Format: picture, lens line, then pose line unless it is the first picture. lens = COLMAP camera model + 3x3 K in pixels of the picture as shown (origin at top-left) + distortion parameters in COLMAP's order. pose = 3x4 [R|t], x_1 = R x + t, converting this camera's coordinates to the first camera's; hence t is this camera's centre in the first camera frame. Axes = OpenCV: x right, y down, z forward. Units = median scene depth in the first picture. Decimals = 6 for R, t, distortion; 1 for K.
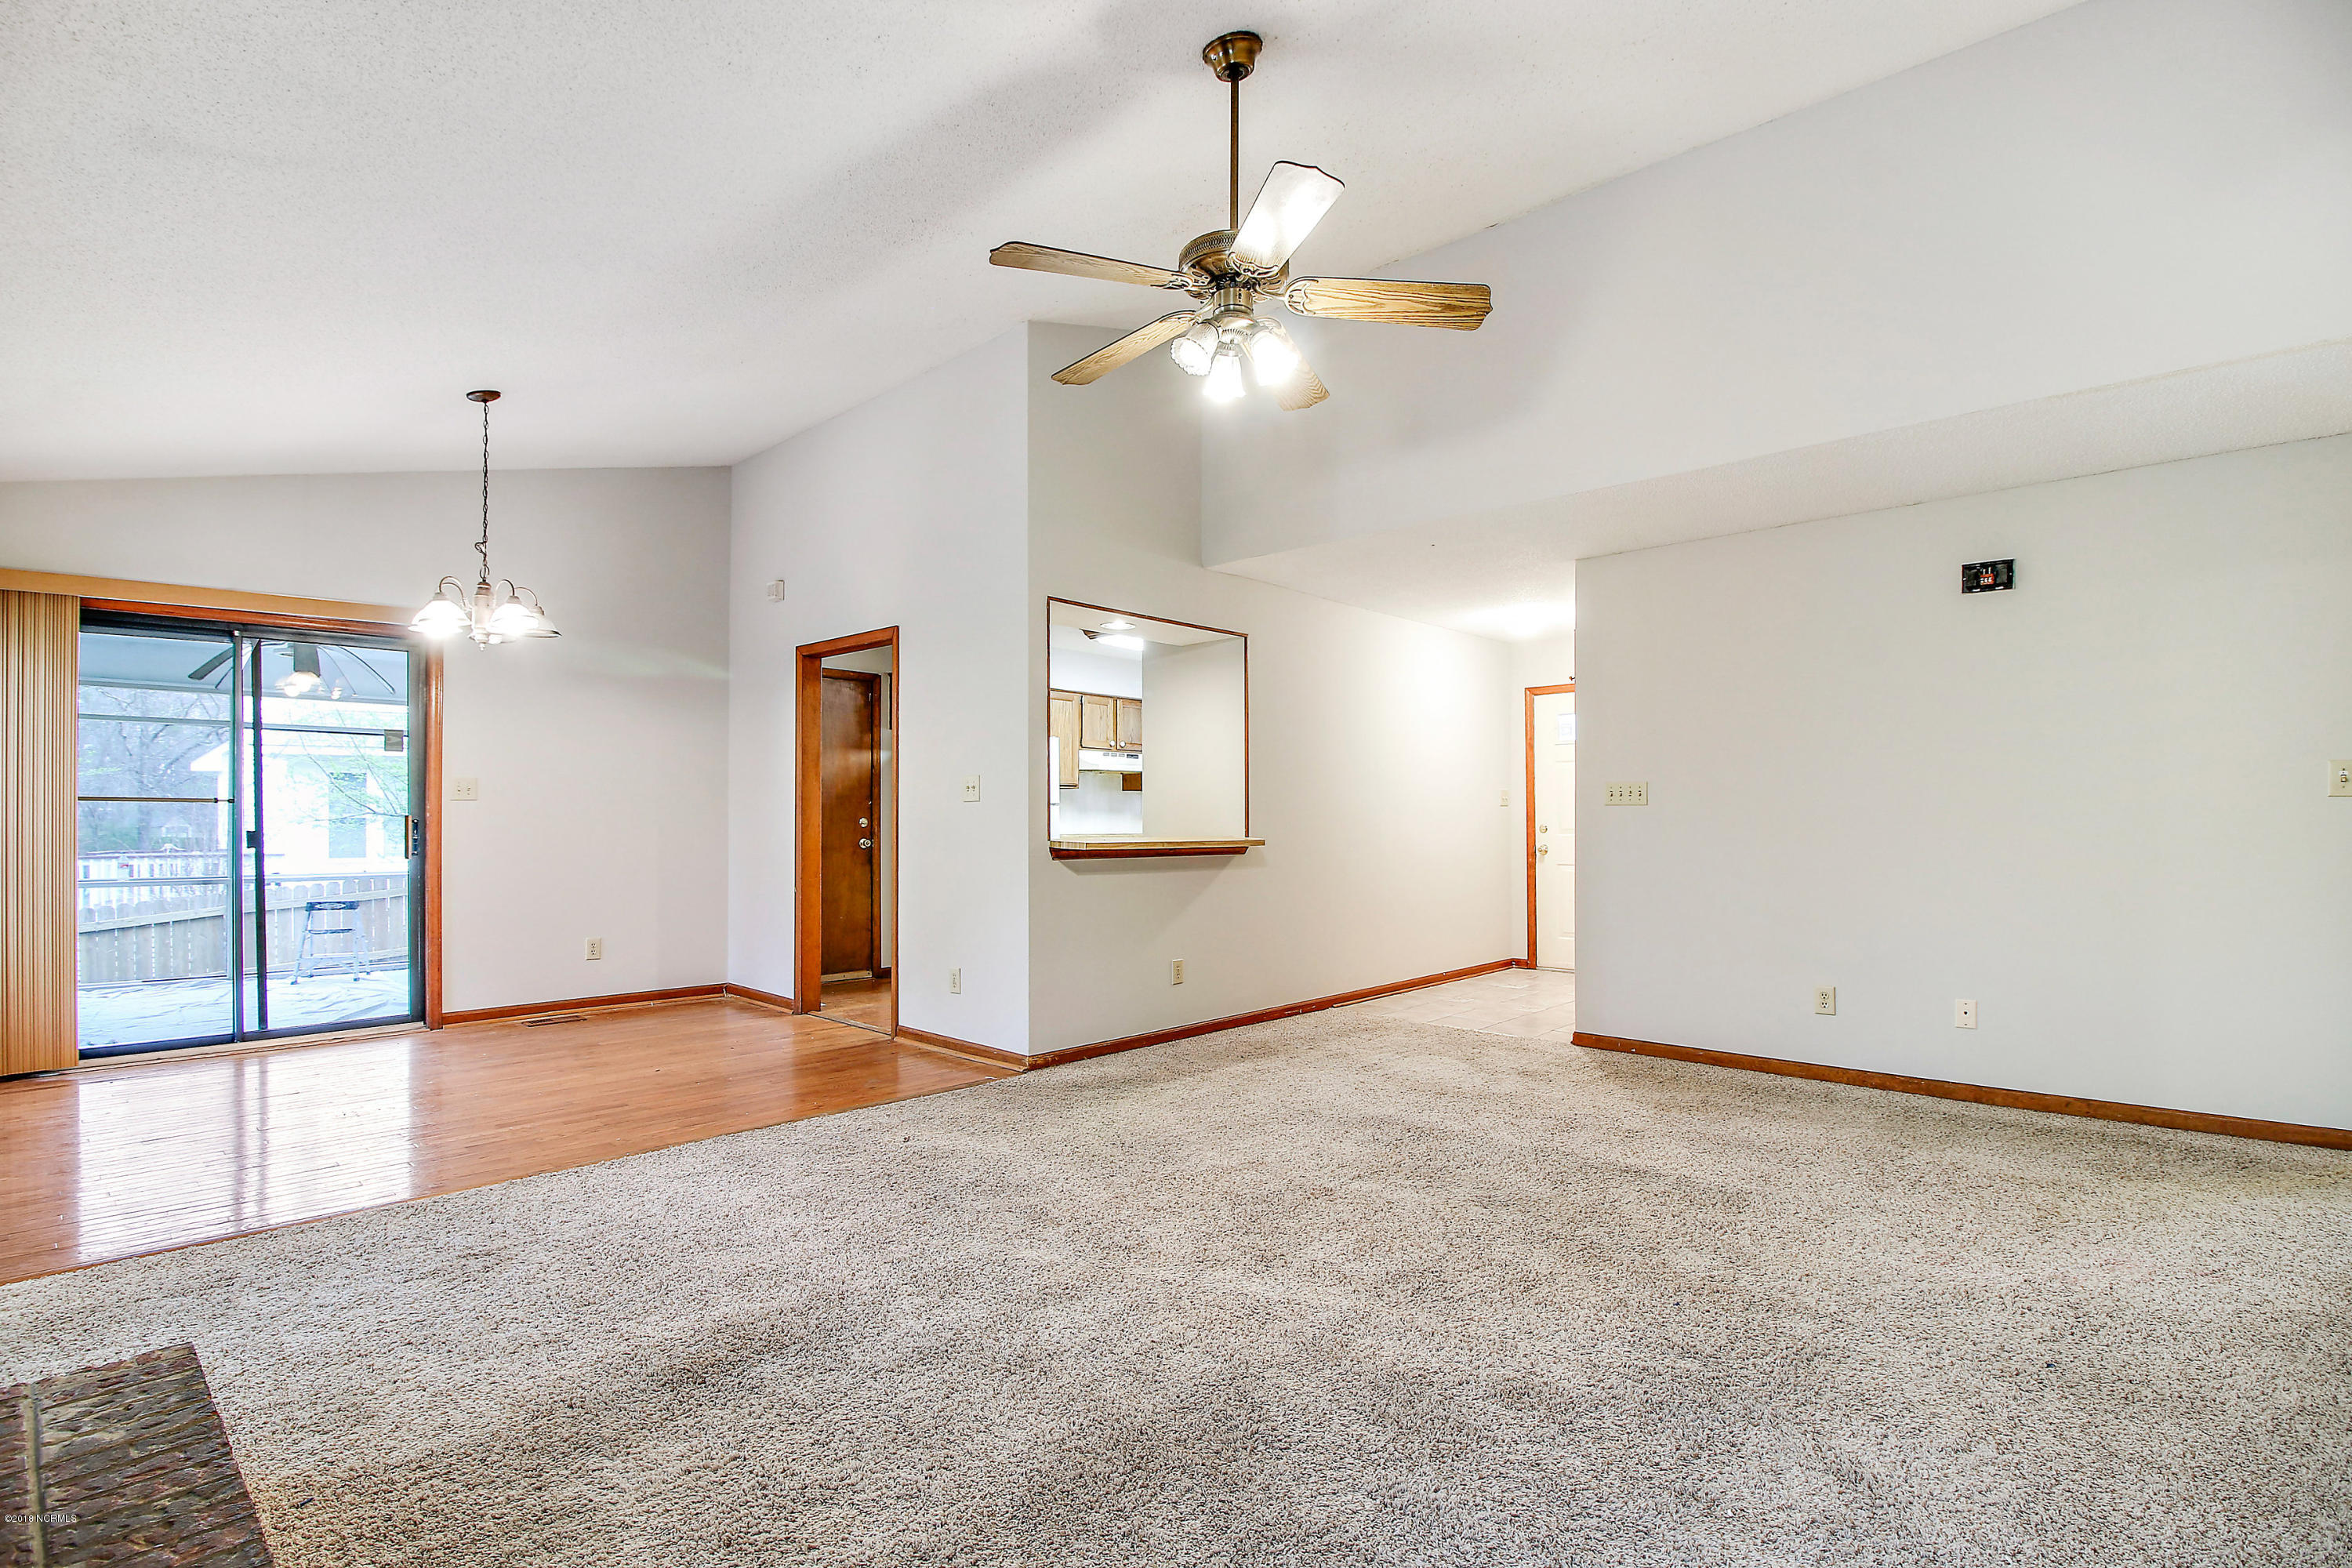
lens RADIAL K [[1090.5, 0, 1173.9], [0, 1090.5, 761.6], [0, 0, 1]] dist [-0.002281, -0.012034]
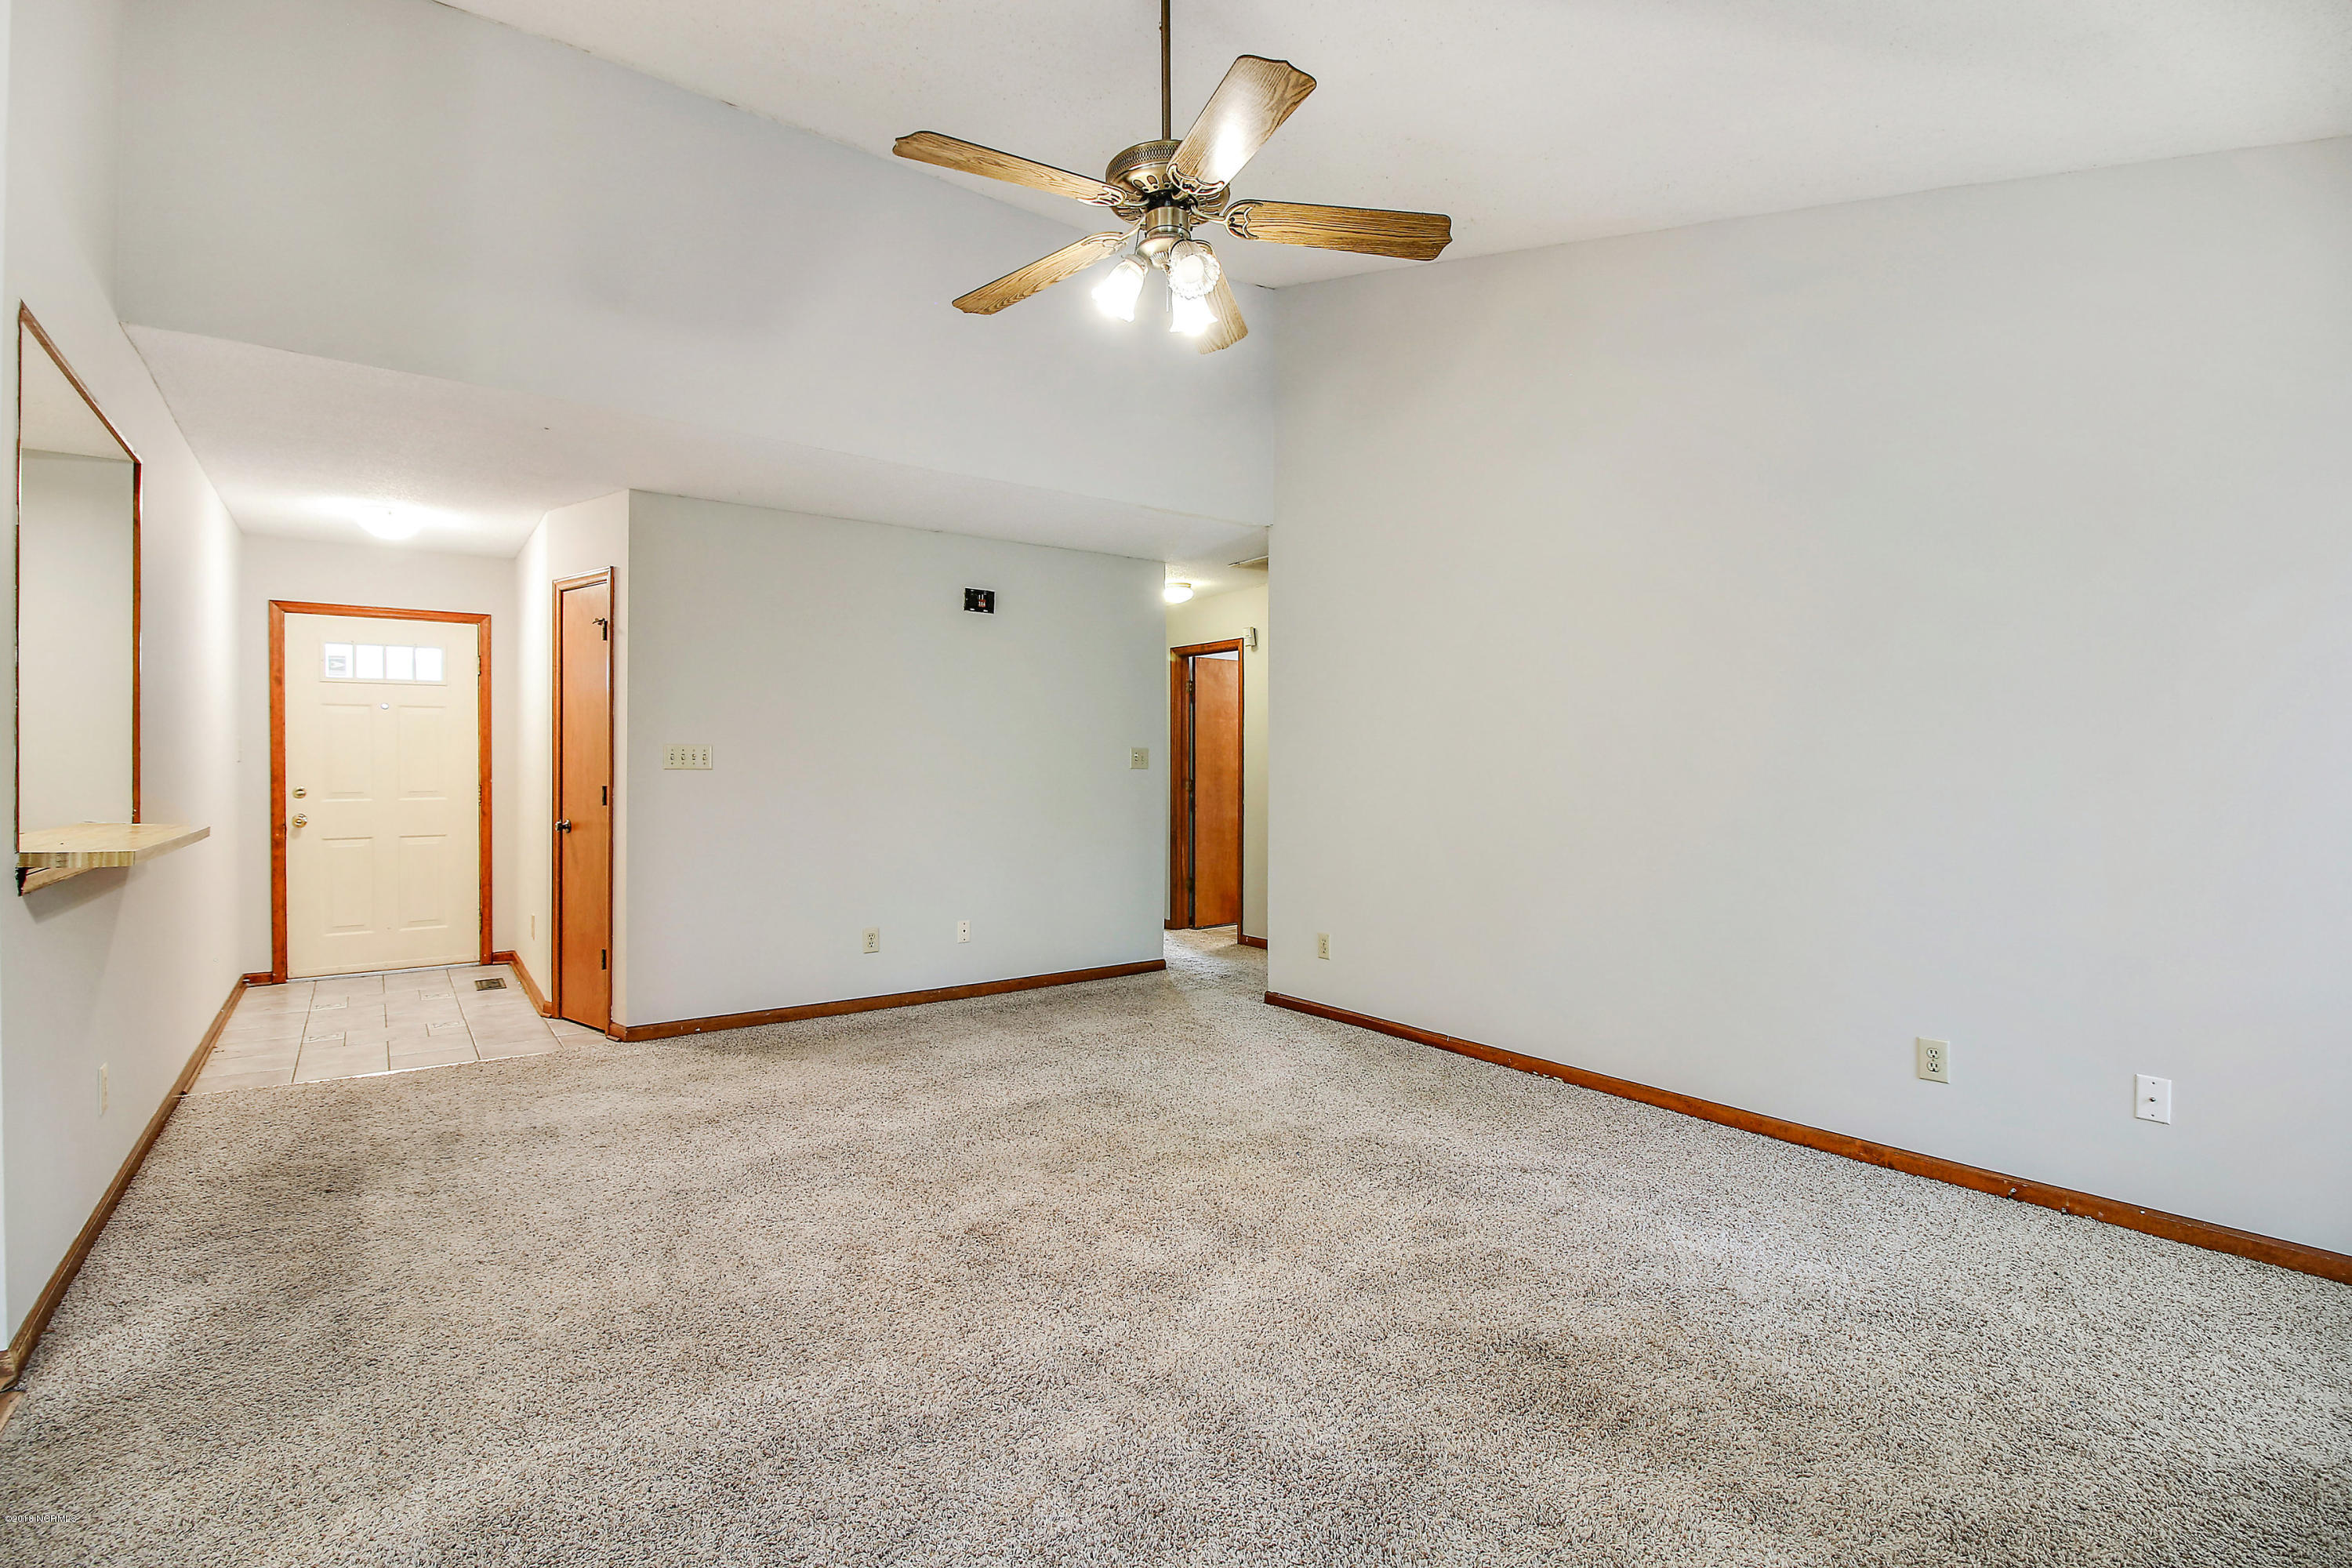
lens RADIAL K [[1071.8, 0, 1174.3], [0, 1071.8, 735.5], [0, 0, 1]] dist [-0.000315, -0.011697]
pose [[0.190278, 0.030917, 0.981243, -0.467296], [-0.054792, 0.998280, -0.020829, 0.008322], [-0.980200, -0.049802, 0.191645, 0.482029]]
